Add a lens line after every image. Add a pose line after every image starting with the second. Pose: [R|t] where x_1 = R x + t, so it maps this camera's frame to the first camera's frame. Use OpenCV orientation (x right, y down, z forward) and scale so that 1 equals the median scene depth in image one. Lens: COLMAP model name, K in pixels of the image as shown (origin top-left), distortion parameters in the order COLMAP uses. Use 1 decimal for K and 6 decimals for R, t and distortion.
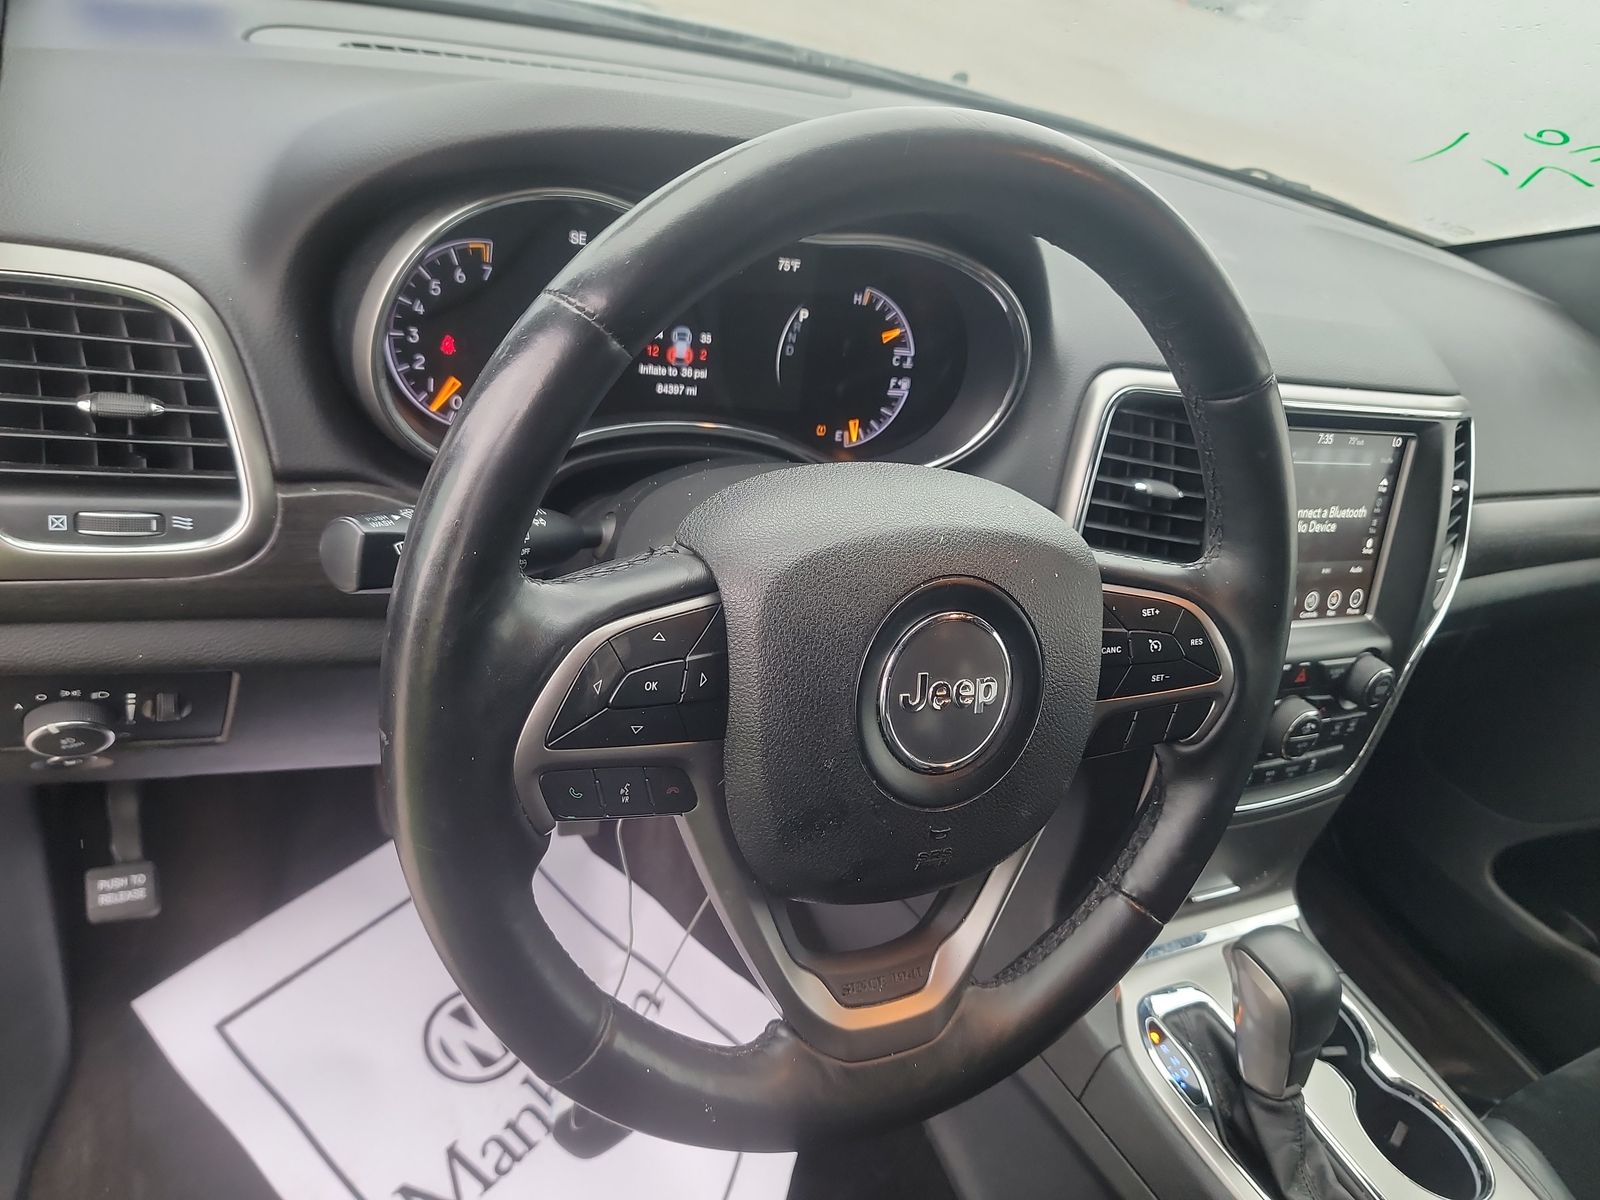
lens RADIAL K [[1114.8, 0, 800.0], [0, 1114.8, 600.0], [0, 0, 1]] dist [0.045521, -0.066940]
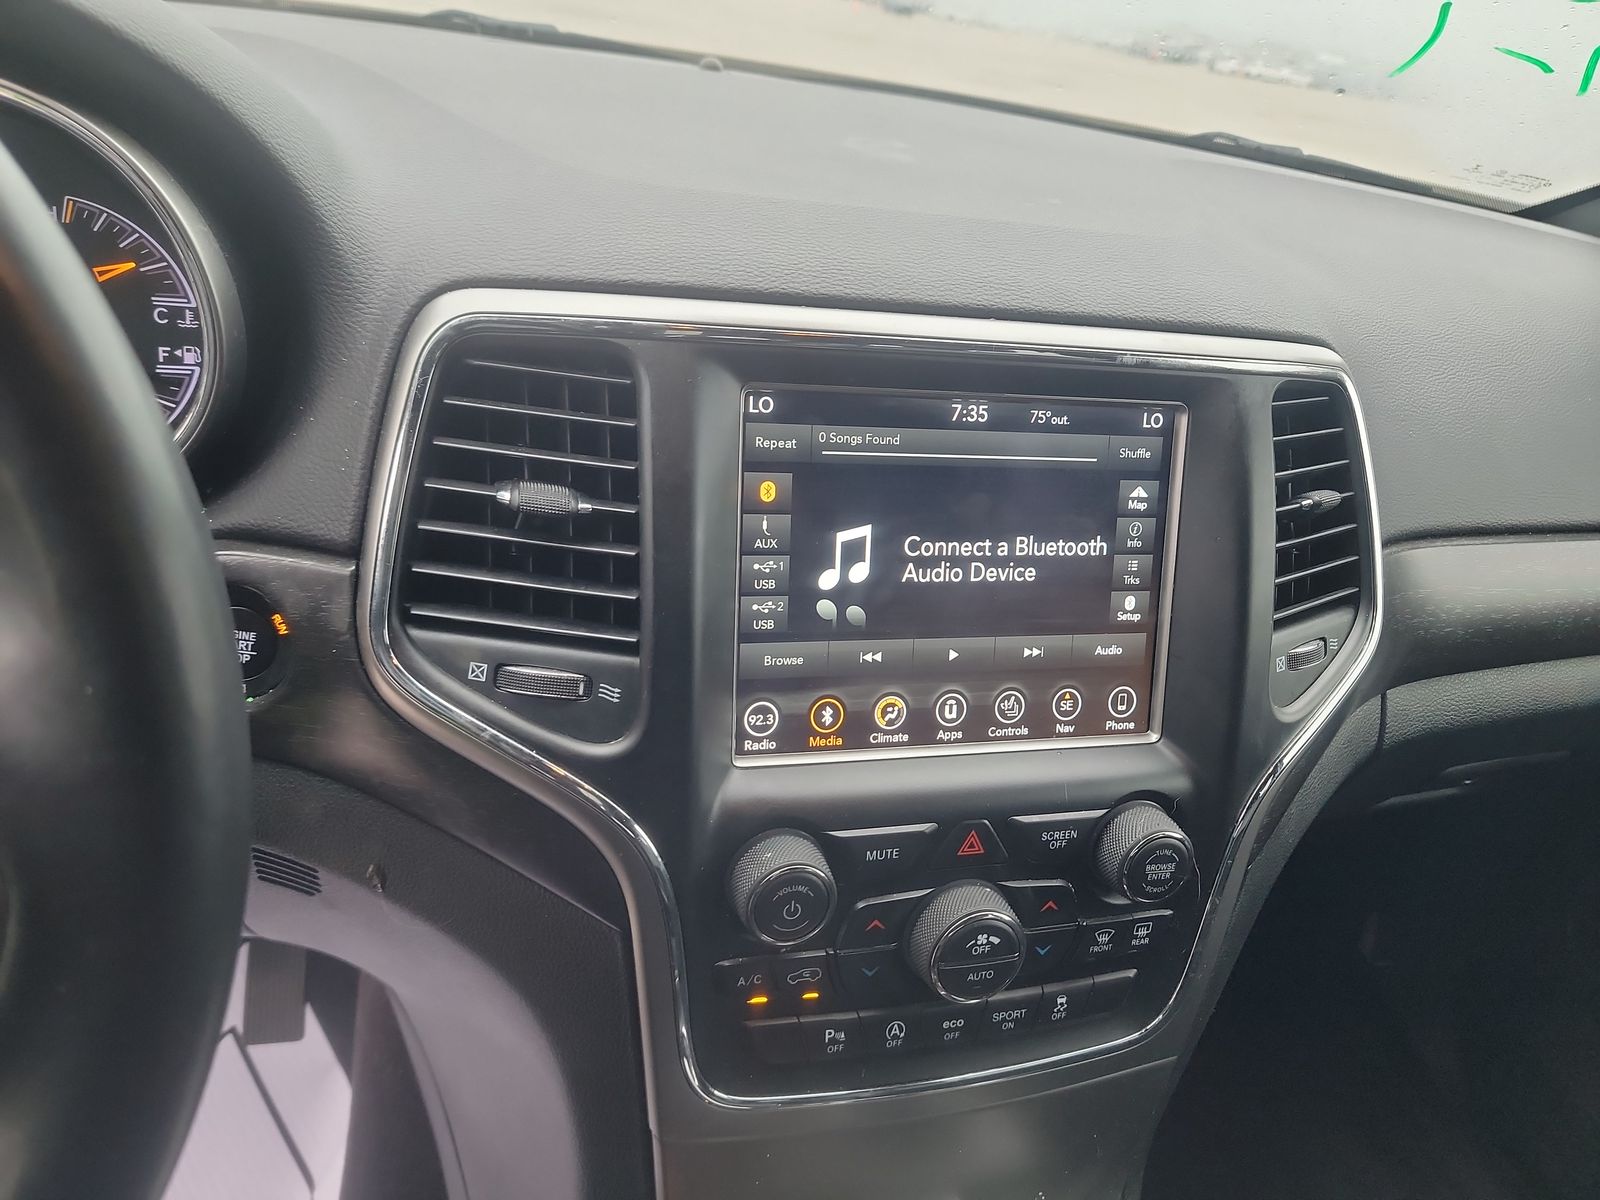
lens RADIAL K [[1114.8, 0, 800.0], [0, 1114.8, 600.0], [0, 0, 1]] dist [0.045521, -0.066940]
pose [[0.977784, -0.036236, -0.206461, 0.560130], [0.011852, 0.992927, -0.118136, 0.014868], [0.209281, 0.113064, 0.971297, 0.513063]]
